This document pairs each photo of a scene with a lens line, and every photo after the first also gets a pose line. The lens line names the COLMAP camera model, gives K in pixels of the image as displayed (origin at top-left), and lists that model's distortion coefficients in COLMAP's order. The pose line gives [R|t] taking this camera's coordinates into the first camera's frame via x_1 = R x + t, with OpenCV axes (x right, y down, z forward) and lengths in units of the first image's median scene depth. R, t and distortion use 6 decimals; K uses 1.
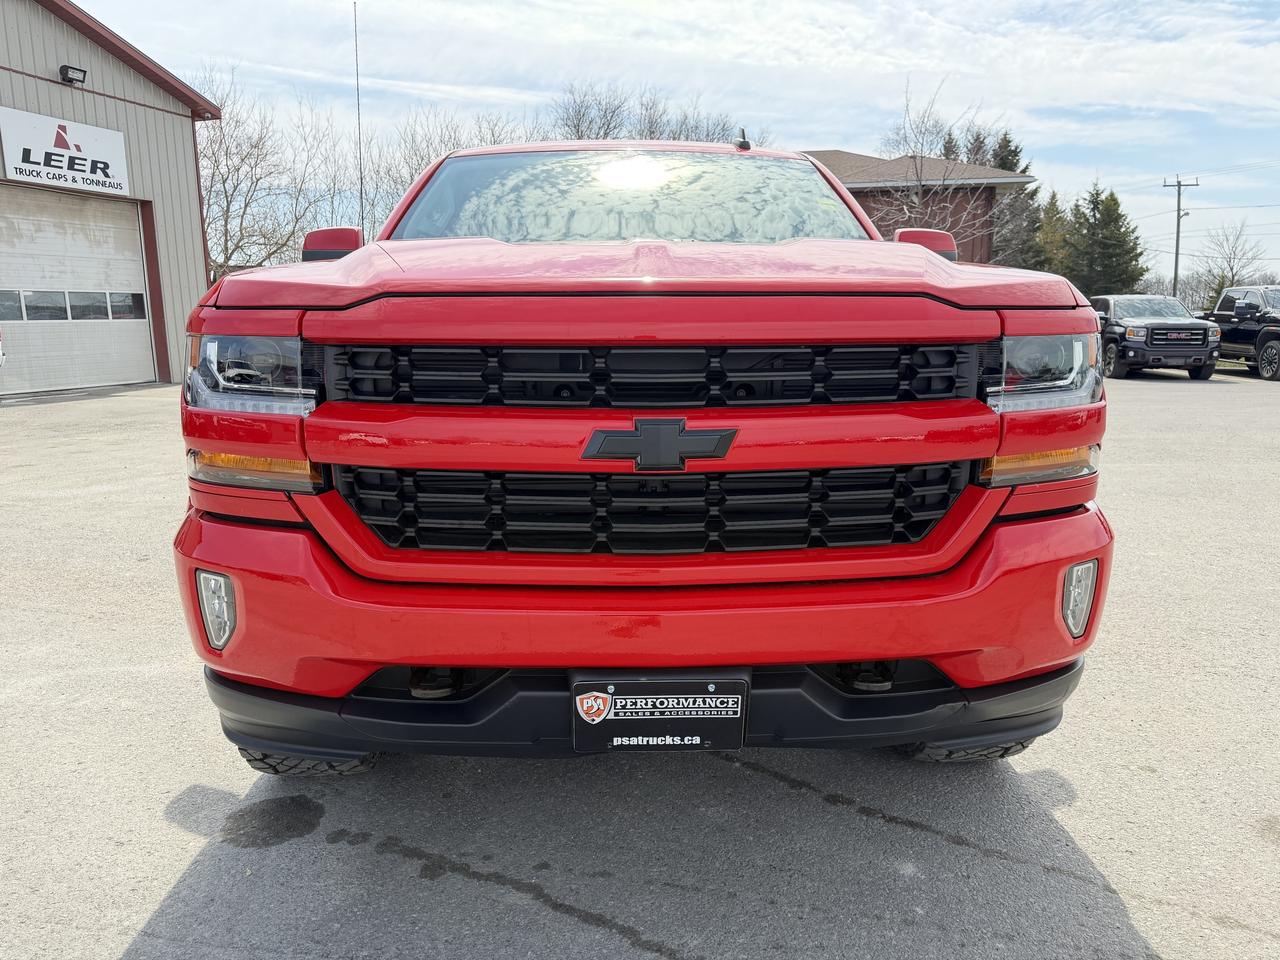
lens RADIAL K [[902.4, 0, 643.3], [0, 902.4, 482.3], [0, 0, 1]] dist [0.001302, -0.005510]
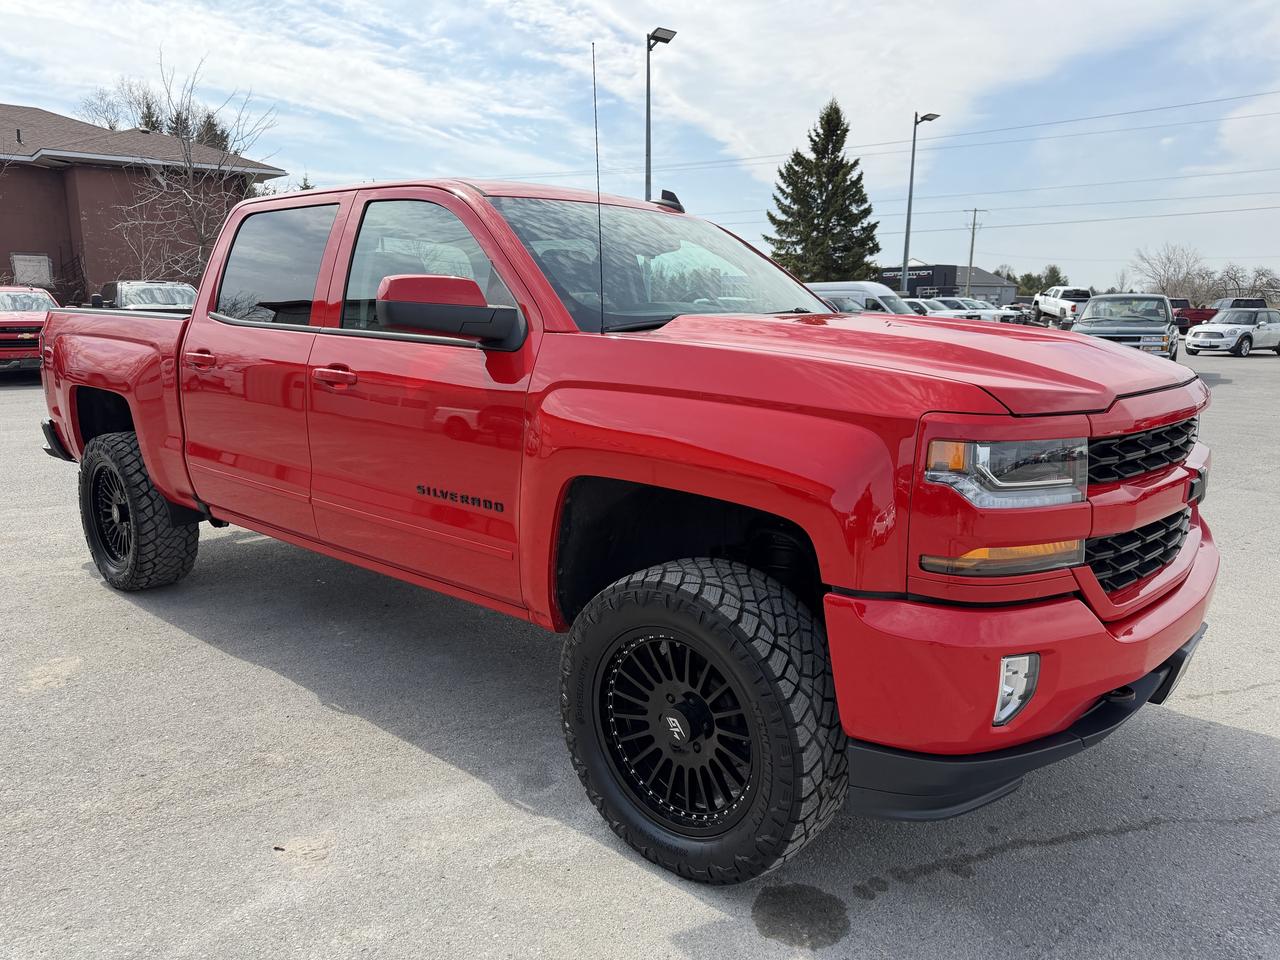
lens RADIAL K [[902.4, 0, 643.3], [0, 902.4, 482.3], [0, 0, 1]] dist [0.001302, -0.005510]
pose [[0.678975, -0.128526, 0.722824, -1.255214], [0.118132, 0.990854, 0.065220, -0.188199], [-0.724595, 0.041106, 0.687948, 0.456169]]
